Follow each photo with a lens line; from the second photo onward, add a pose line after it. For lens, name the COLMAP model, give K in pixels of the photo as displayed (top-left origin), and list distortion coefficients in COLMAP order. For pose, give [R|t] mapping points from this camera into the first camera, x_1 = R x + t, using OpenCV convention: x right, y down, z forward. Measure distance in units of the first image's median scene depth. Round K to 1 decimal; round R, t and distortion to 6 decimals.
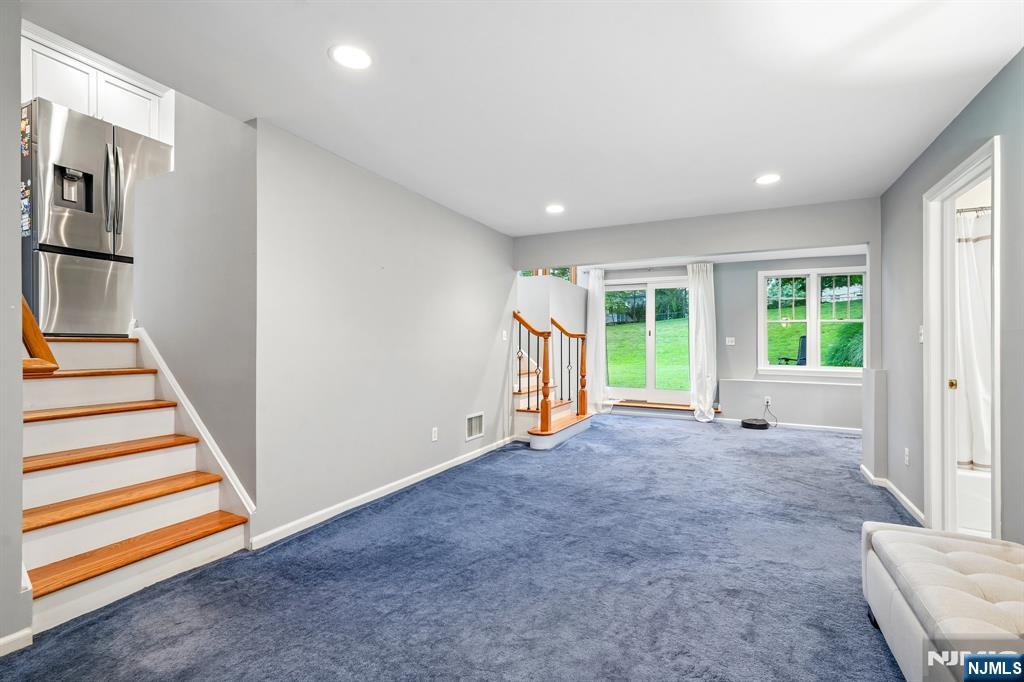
lens RADIAL K [[446.0, 0, 512.0], [0, 446.0, 341.0], [0, 0, 1]] dist [0.000705, 0.000051]
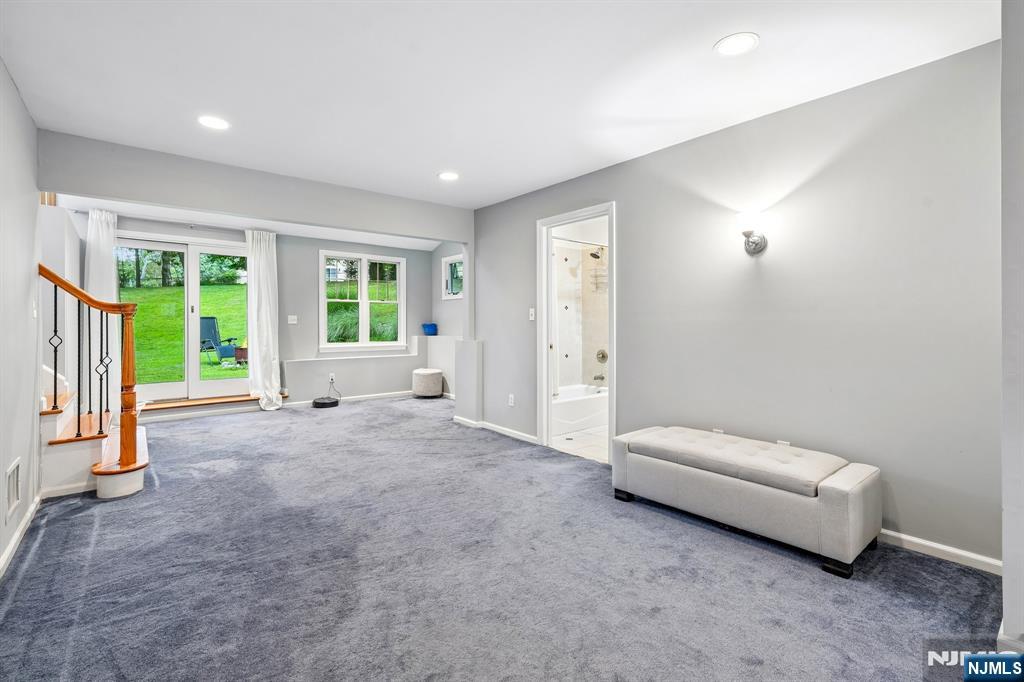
lens RADIAL K [[467.8, 0, 505.5], [0, 467.8, 317.1], [0, 0, 1]] dist [0.000169, 0.000574]
pose [[0.415844, 0.006782, 0.909411, -0.283494], [-0.000622, 0.999974, -0.007173, 0.002716], [-0.909436, 0.002417, 0.415838, 0.236572]]
